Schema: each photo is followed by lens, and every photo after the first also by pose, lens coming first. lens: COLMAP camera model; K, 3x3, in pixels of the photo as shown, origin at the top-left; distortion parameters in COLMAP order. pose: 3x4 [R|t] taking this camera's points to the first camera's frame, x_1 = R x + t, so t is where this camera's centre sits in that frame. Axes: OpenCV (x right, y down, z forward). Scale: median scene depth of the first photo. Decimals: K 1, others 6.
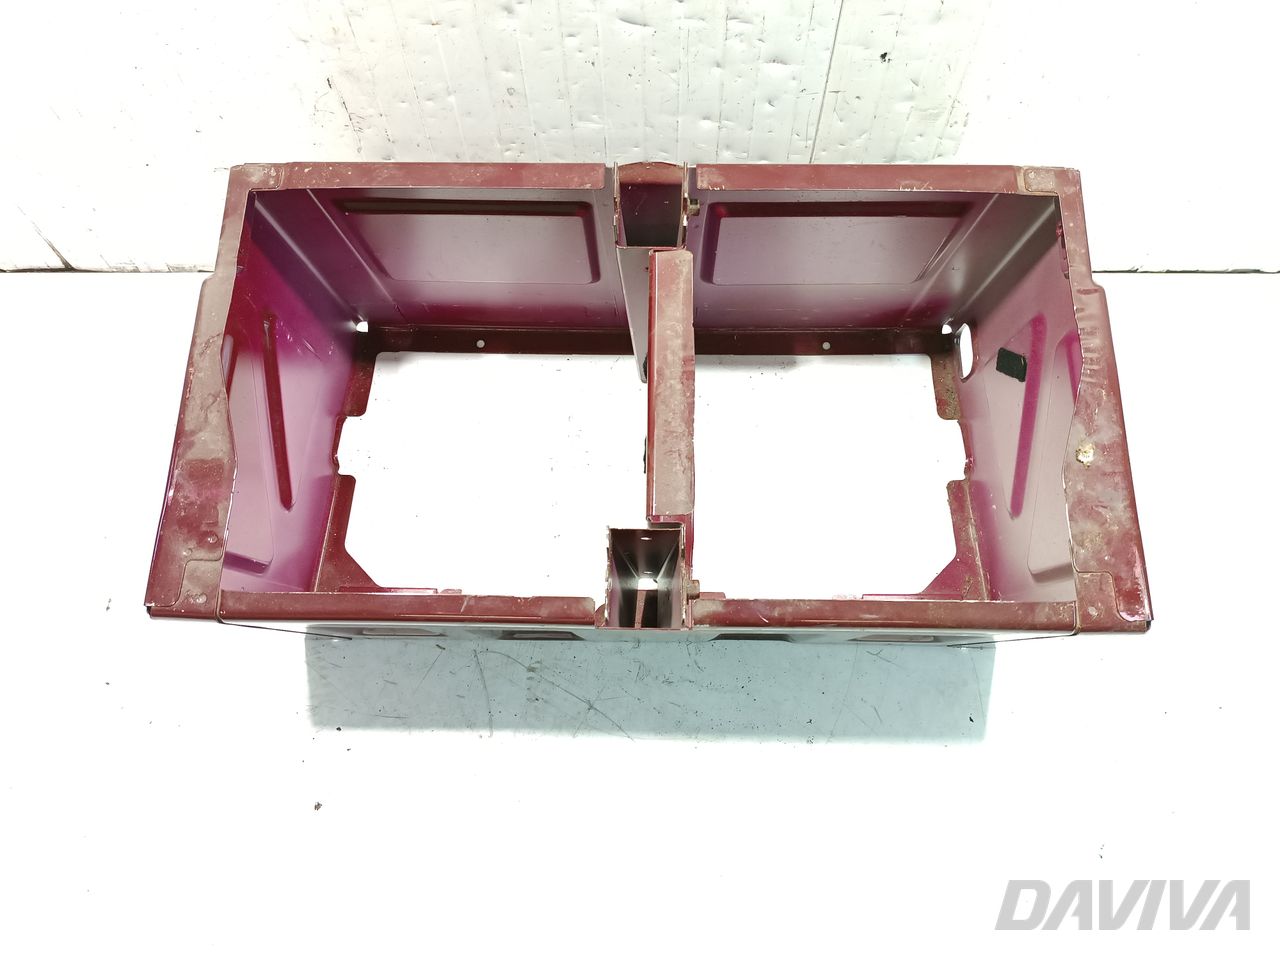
lens RADIAL K [[926.3, 0, 640.0], [0, 926.3, 480.0], [0, 0, 1]] dist [0.017189, -0.032727]
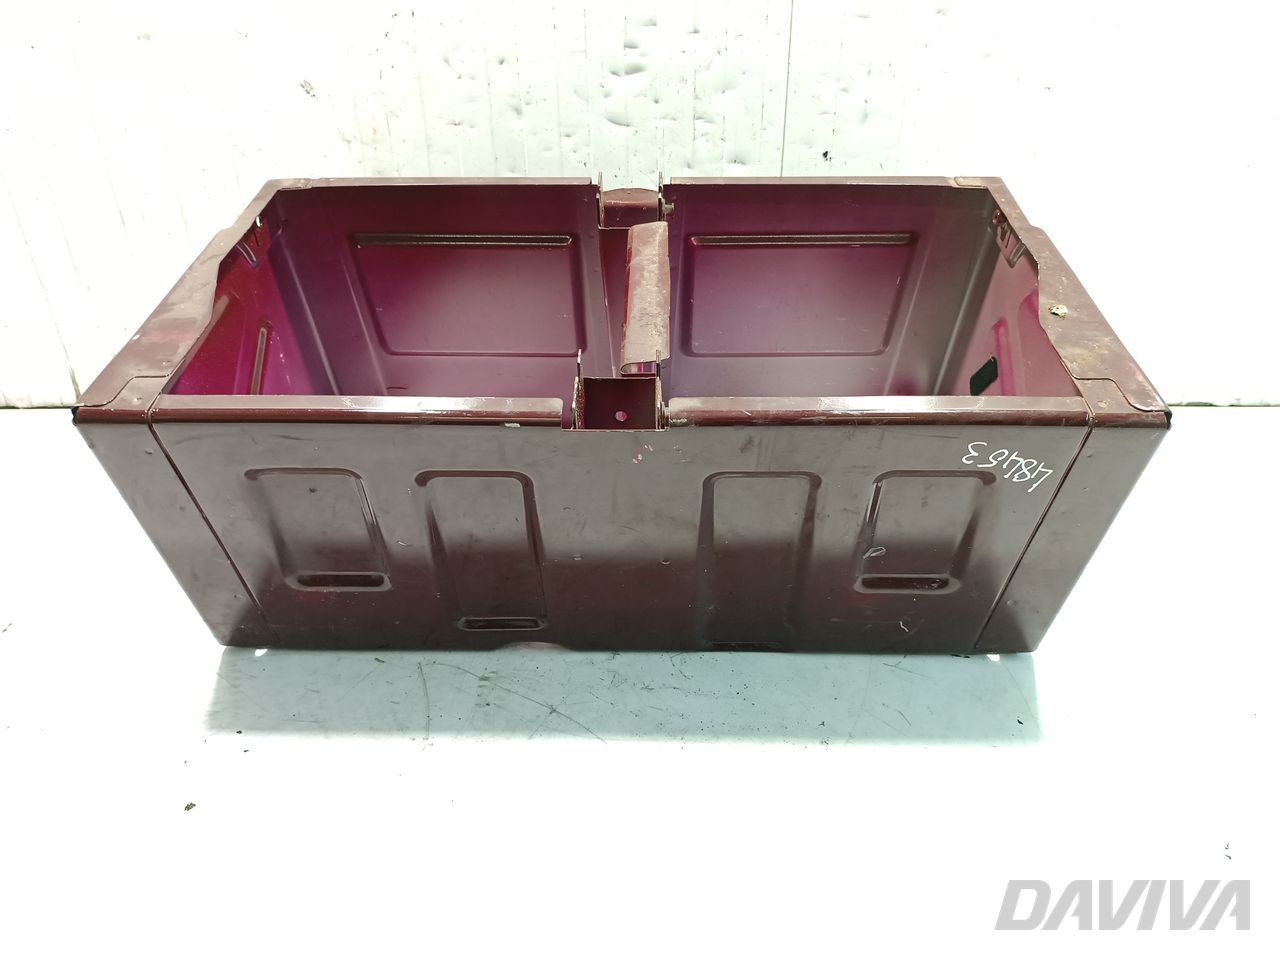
lens RADIAL K [[940.1, 0, 640.0], [0, 940.1, 480.0], [0, 0, 1]] dist [-0.008120, -0.002906]
pose [[0.999973, 0.007221, 0.000927, 0.021593], [-0.005532, 0.836511, -0.547923, 0.533612], [-0.004732, 0.547903, 0.836529, 0.198109]]
